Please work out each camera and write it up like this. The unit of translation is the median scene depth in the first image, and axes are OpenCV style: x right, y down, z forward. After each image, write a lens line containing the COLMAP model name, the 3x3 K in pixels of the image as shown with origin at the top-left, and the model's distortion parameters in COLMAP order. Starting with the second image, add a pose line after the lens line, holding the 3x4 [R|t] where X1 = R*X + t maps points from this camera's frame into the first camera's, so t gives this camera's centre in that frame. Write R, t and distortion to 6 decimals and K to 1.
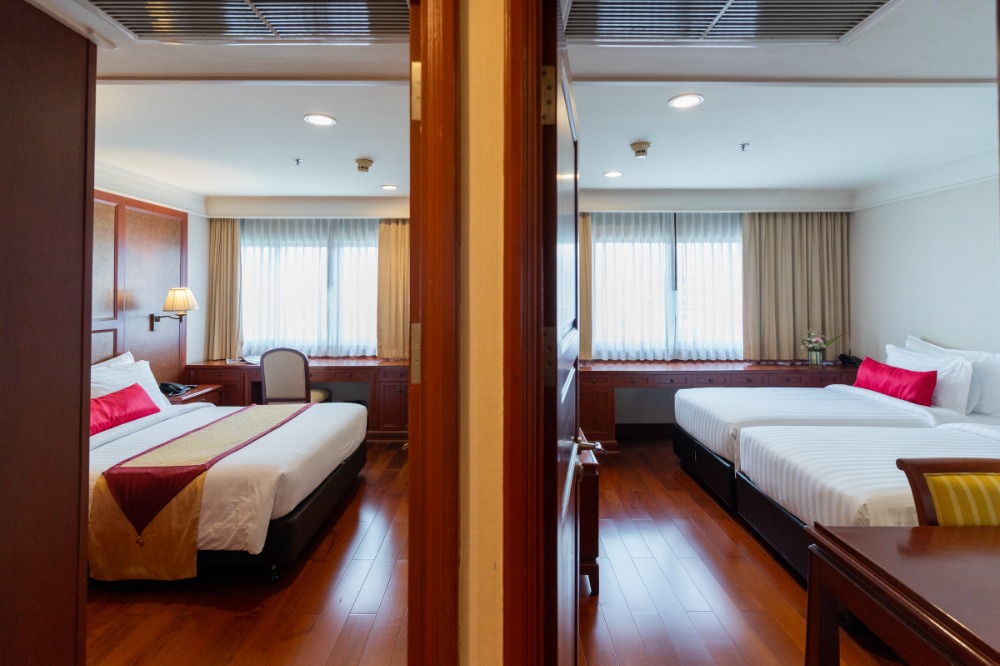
lens RADIAL K [[518.4, 0, 533.0], [0, 518.4, 278.6], [0, 0, 1]] dist [0.016100, -0.000096]
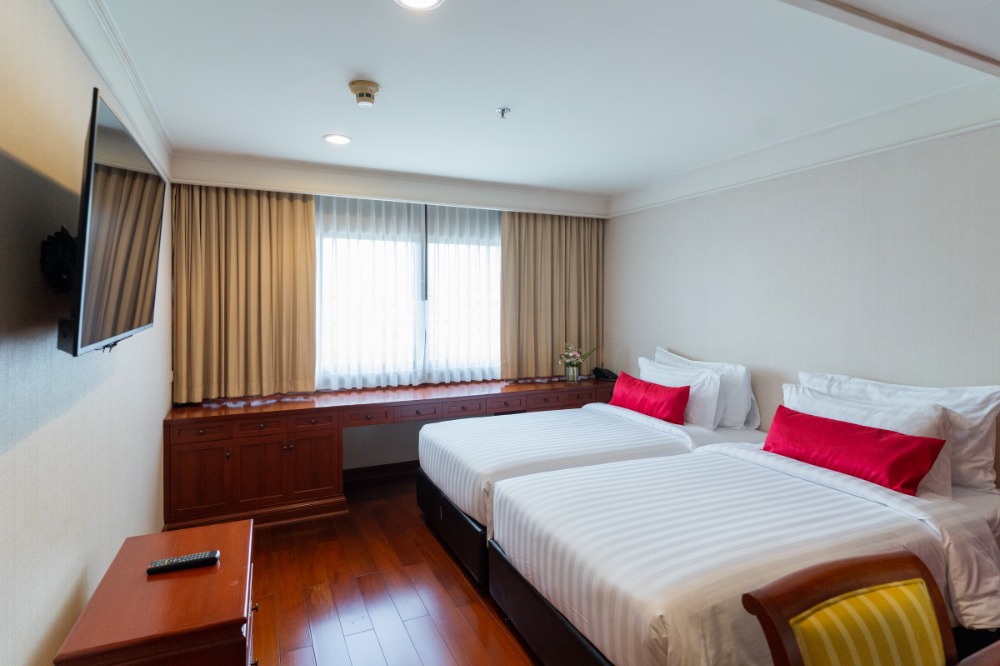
lens RADIAL K [[530.7, 0, 500.0], [0, 530.7, 333.0], [0, 0, 1]] dist [-0.000353, -0.000085]
pose [[0.928682, -0.018880, 0.370397, 0.074679], [-0.011280, 0.996804, 0.079090, 0.007177], [-0.370706, -0.077627, 0.925500, 0.180401]]
